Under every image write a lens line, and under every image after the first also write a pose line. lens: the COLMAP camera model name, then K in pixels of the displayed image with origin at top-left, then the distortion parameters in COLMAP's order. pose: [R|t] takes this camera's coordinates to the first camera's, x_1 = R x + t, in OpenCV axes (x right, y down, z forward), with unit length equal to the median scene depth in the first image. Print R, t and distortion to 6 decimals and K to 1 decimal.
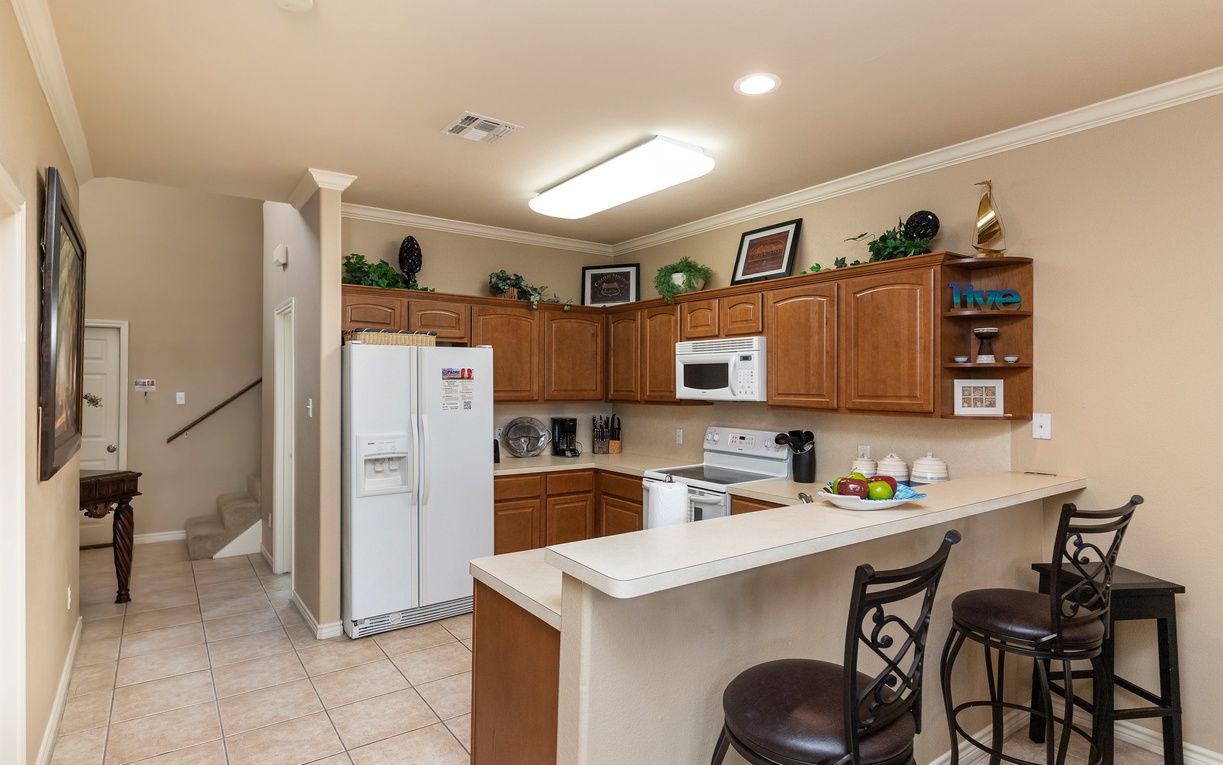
lens RADIAL K [[653.8, 0, 611.7], [0, 653.8, 385.2], [0, 0, 1]] dist [0.006679, -0.000407]
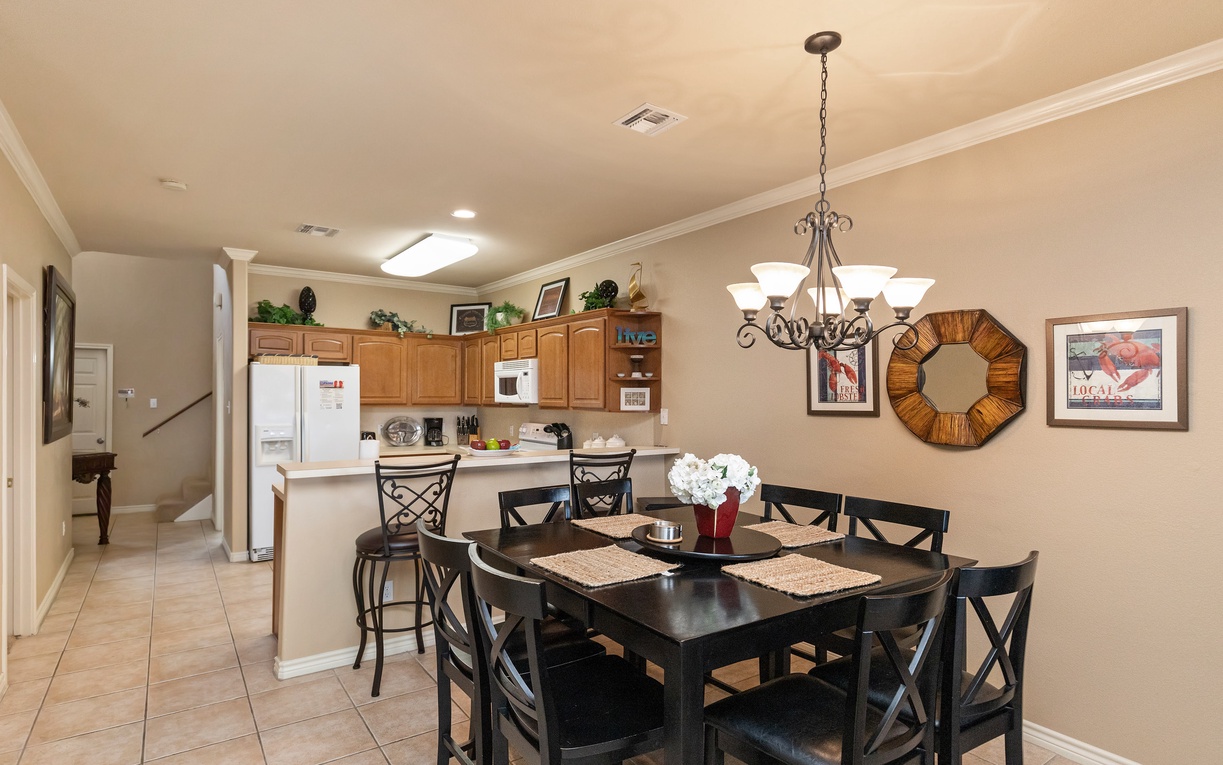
lens RADIAL K [[653.8, 0, 613.2], [0, 653.8, 398.3], [0, 0, 1]] dist [0.006679, -0.000407]
pose [[0.999966, 0.001432, -0.008116, 0.407517], [-0.001428, 0.999999, 0.000416, 0.012347], [0.008116, -0.000405, 0.999967, -0.454924]]
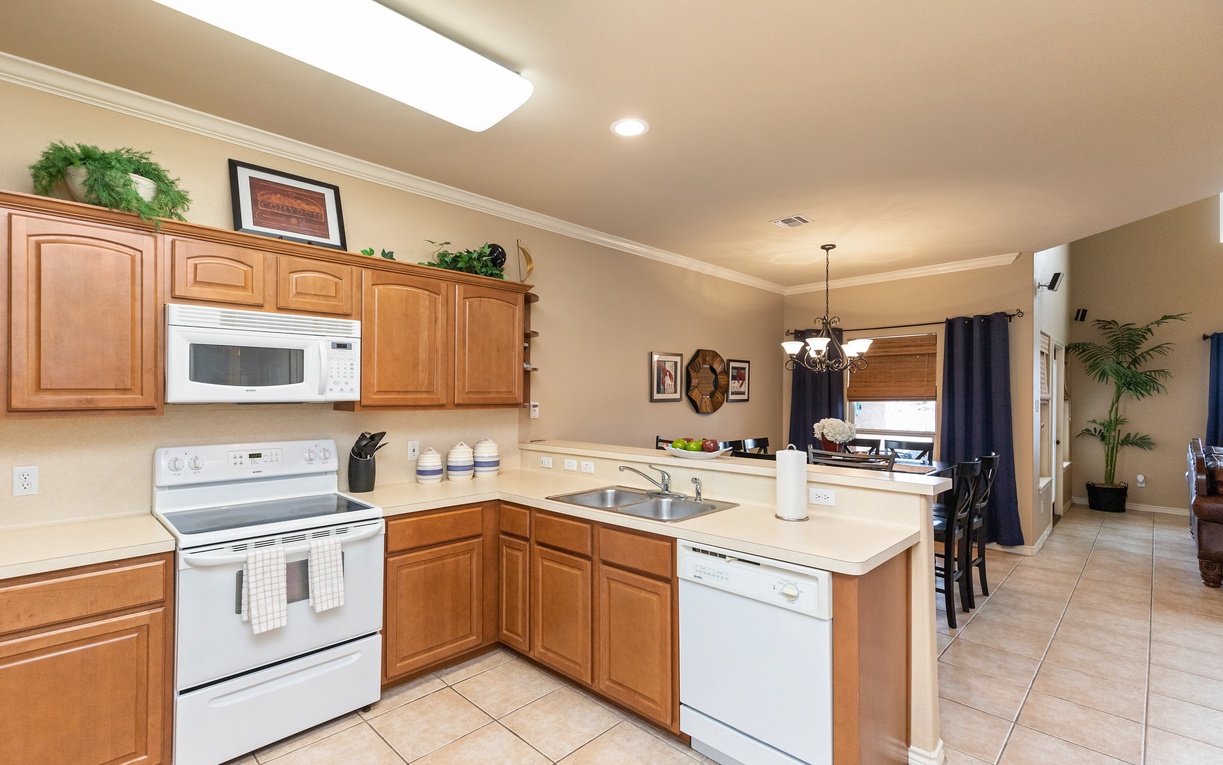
lens RADIAL K [[556.2, 0, 616.3], [0, 556.2, 383.3], [0, 0, 1]] dist [0.001026, -0.000111]
pose [[-0.191795, 0.006298, 0.981415, -0.501728], [-0.008064, 0.999936, -0.007993, 0.005503], [-0.981402, -0.009447, -0.191732, 0.796304]]
